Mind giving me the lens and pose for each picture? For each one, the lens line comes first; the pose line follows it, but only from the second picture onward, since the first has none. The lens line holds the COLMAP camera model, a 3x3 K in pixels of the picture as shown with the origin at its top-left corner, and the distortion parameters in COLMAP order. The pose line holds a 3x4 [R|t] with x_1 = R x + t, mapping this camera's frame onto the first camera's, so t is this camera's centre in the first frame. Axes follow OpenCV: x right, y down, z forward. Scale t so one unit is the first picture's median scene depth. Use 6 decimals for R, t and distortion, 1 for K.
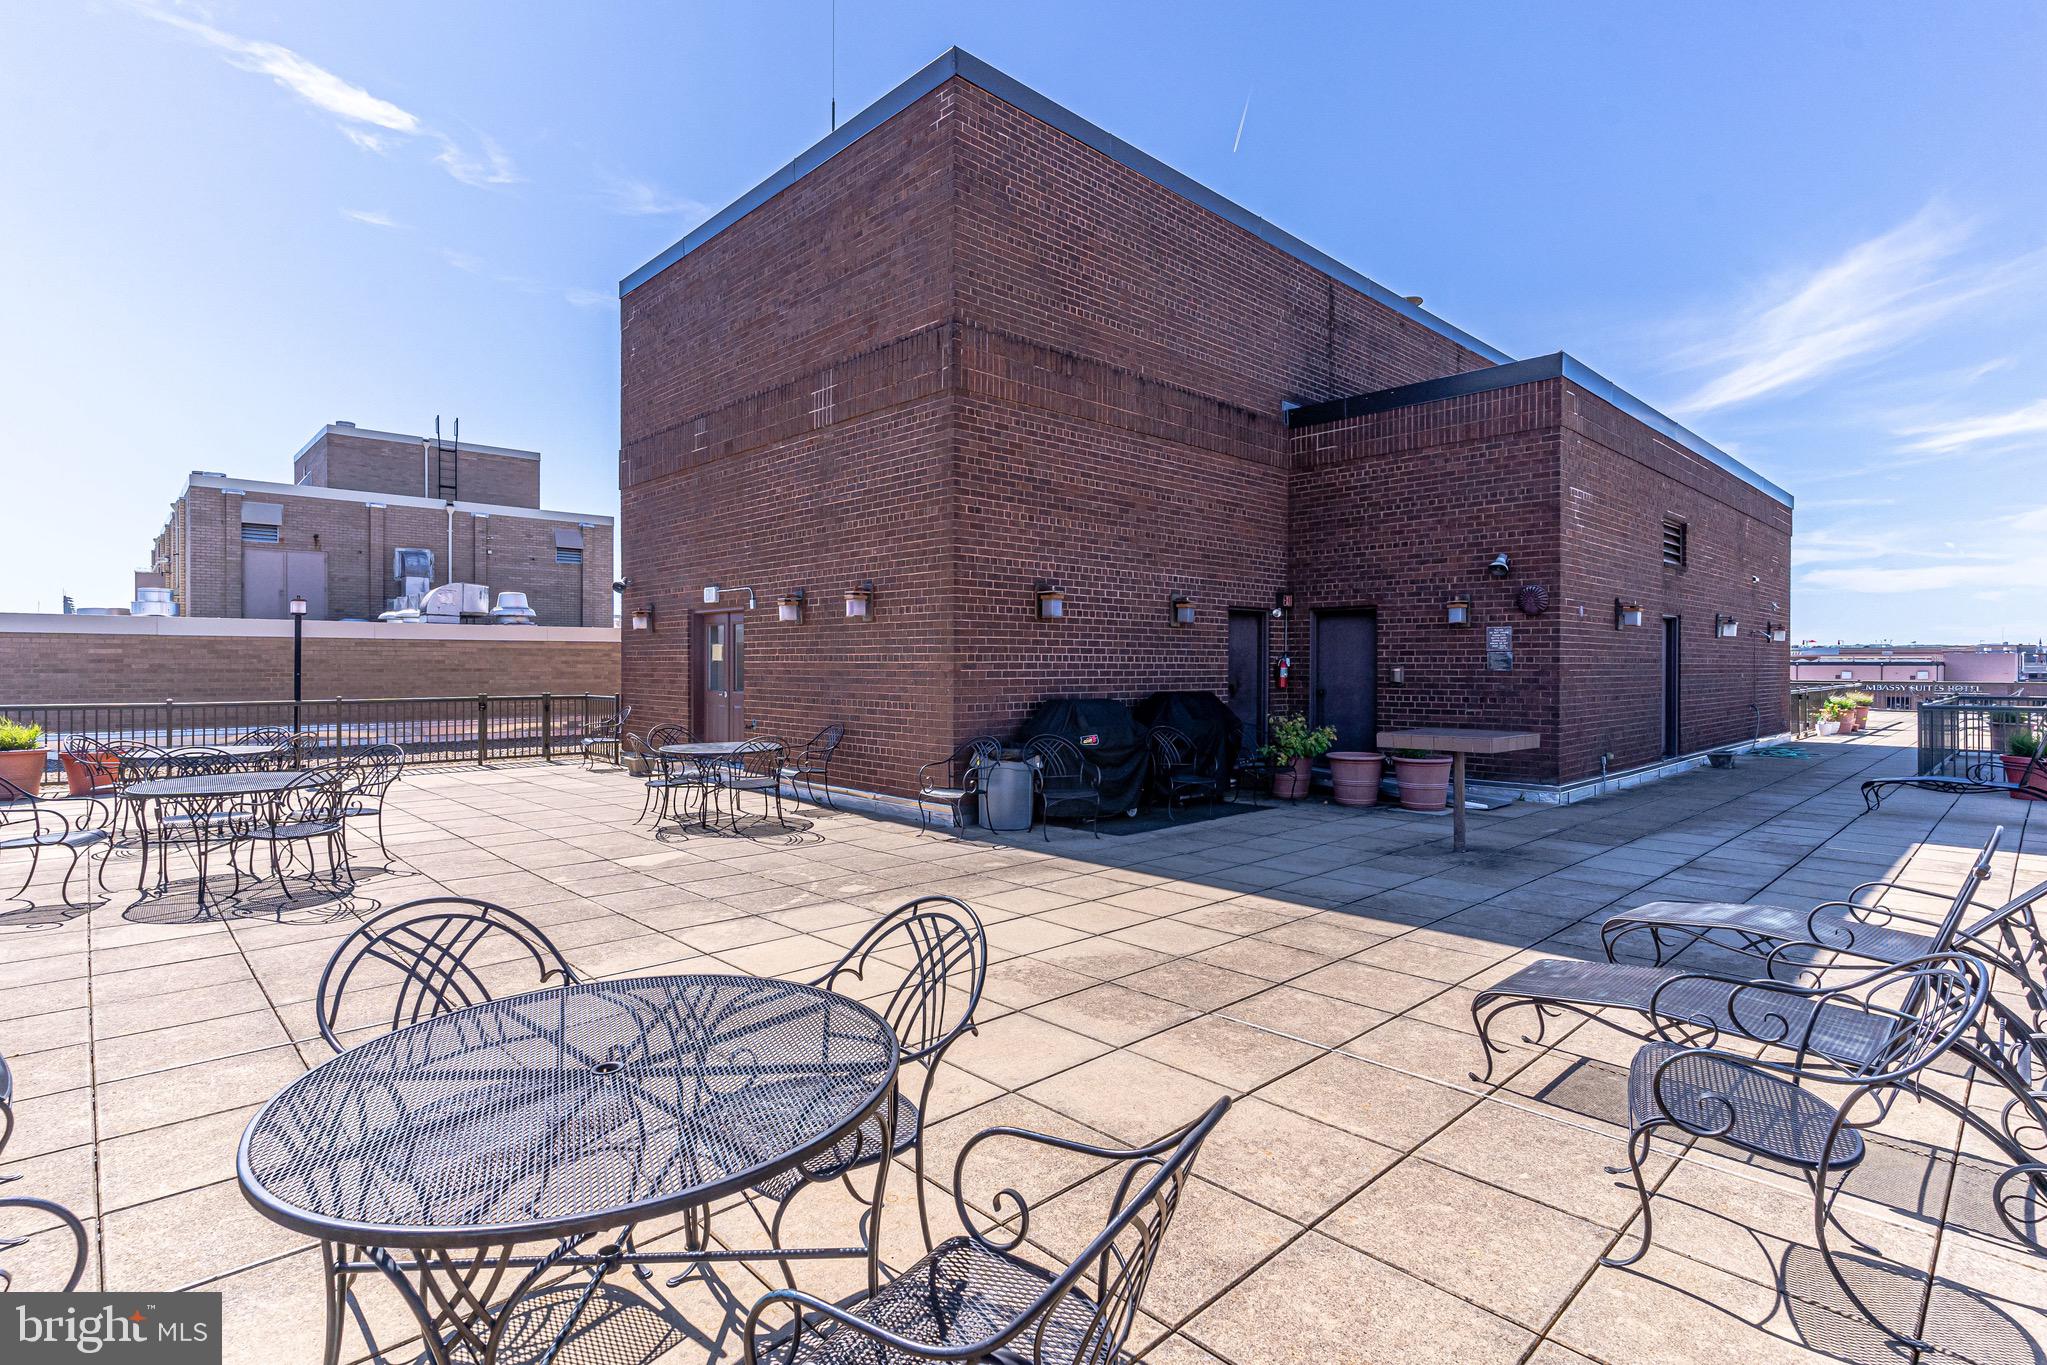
lens RADIAL K [[991.6, 0, 1031.4], [0, 991.6, 674.4], [0, 0, 1]] dist [-0.003187, -0.000076]
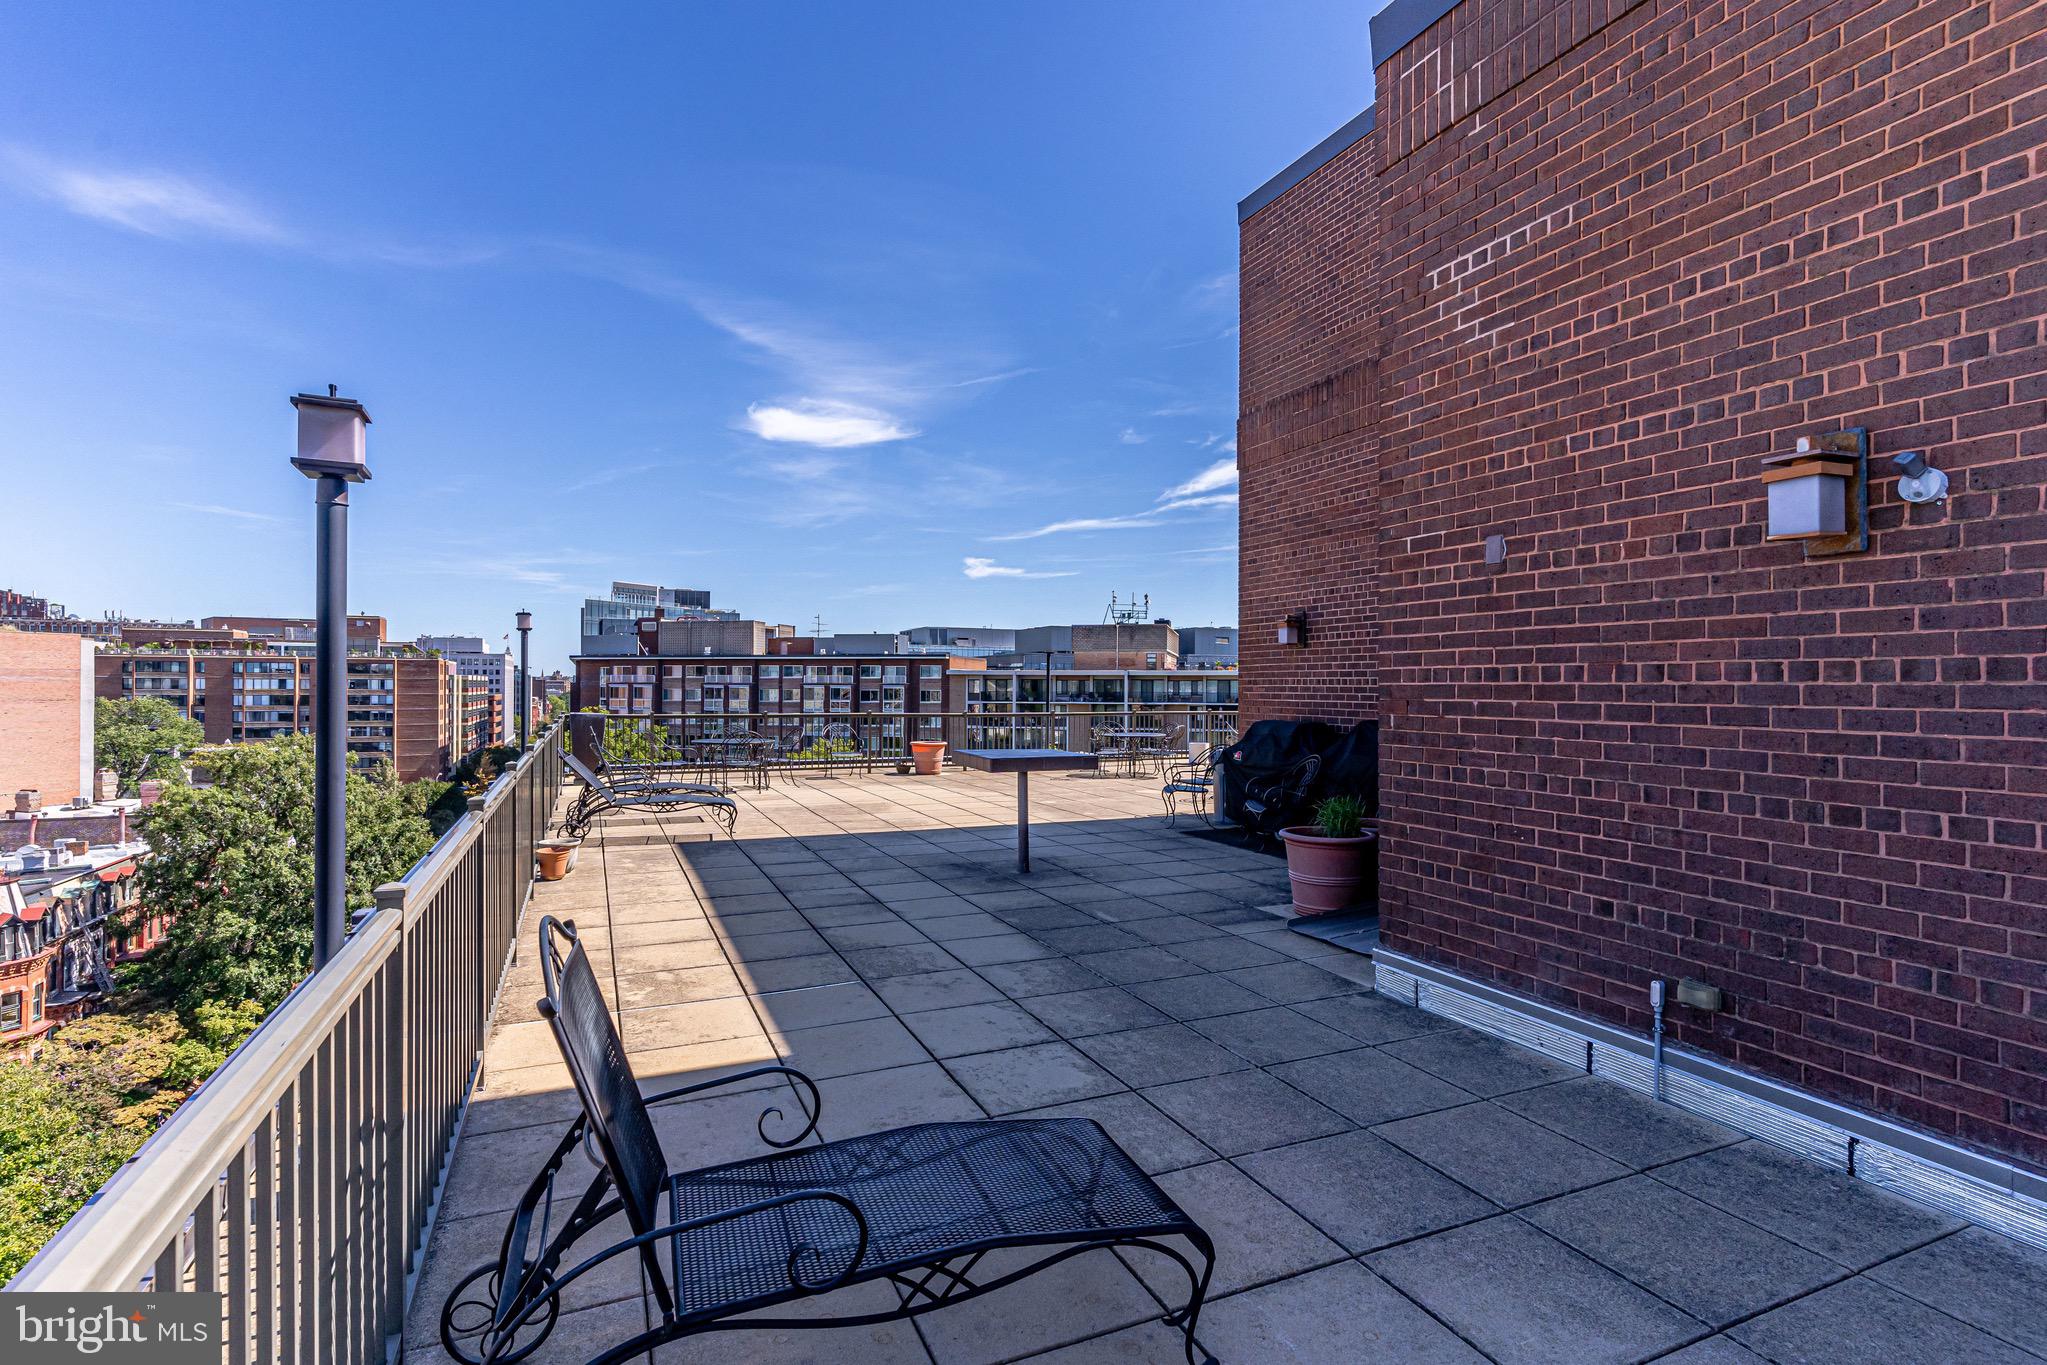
lens RADIAL K [[991.6, 0, 1024.0], [0, 991.6, 679.5], [0, 0, 1]] dist [-0.003187, -0.000076]
pose [[-0.336045, -0.009706, -0.941796, 1.076825], [-0.017869, 0.999833, -0.003928, -0.009260], [0.941677, 0.015510, -0.336162, 1.046109]]
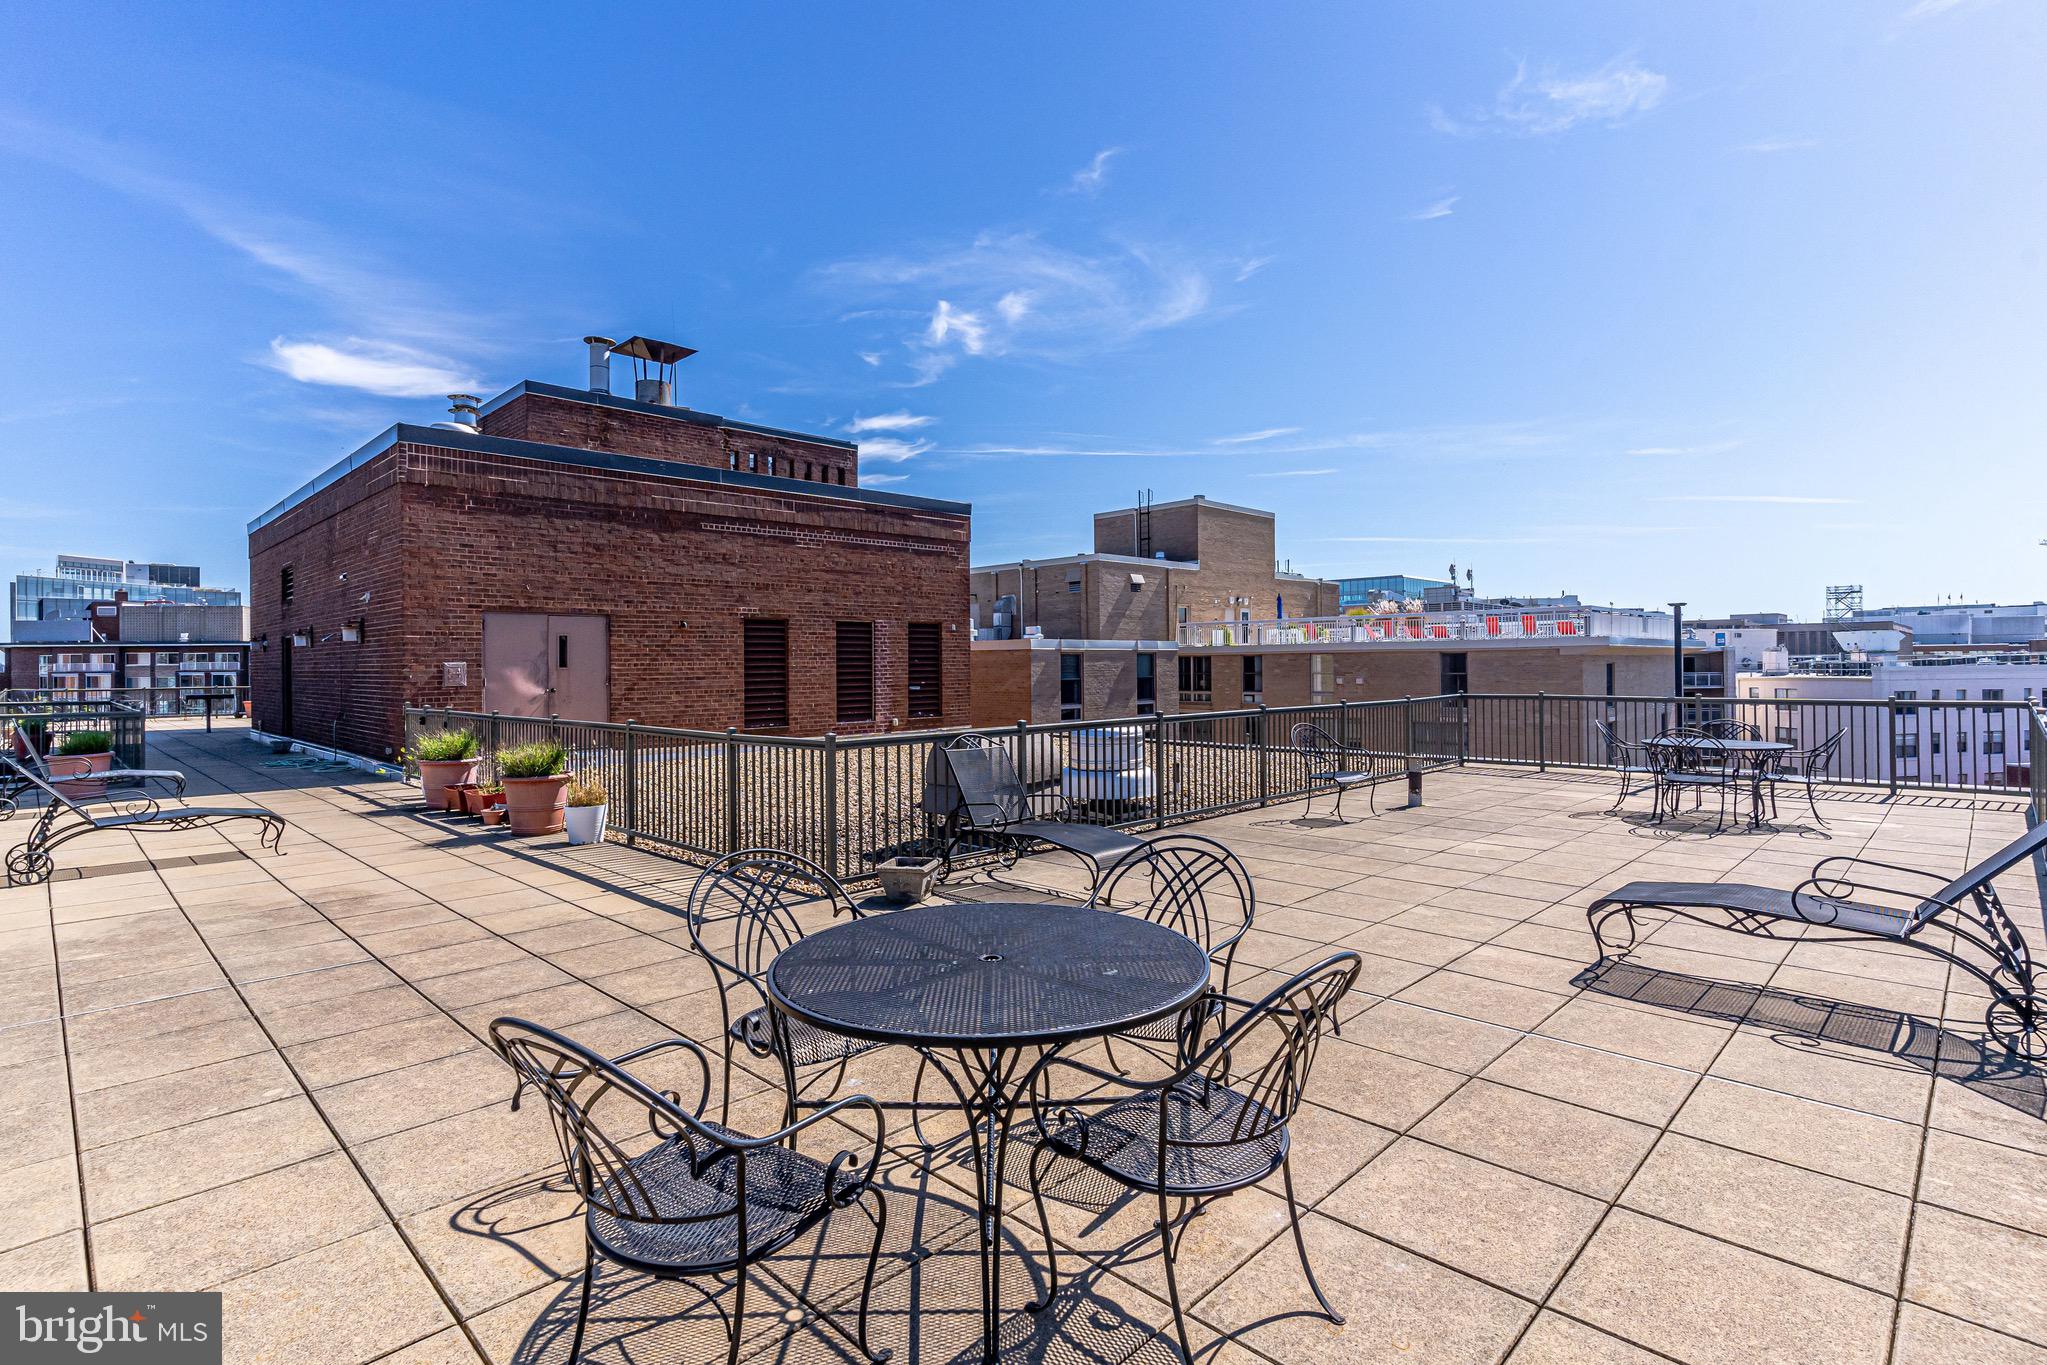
lens RADIAL K [[991.6, 0, 1064.1], [0, 991.6, 658.4], [0, 0, 1]] dist [-0.003187, -0.000076]
pose [[0.051191, -0.004900, -0.998677, 1.395203], [-0.003940, 0.999979, -0.005109, -0.018480], [0.998681, 0.004197, 0.051171, 1.361140]]
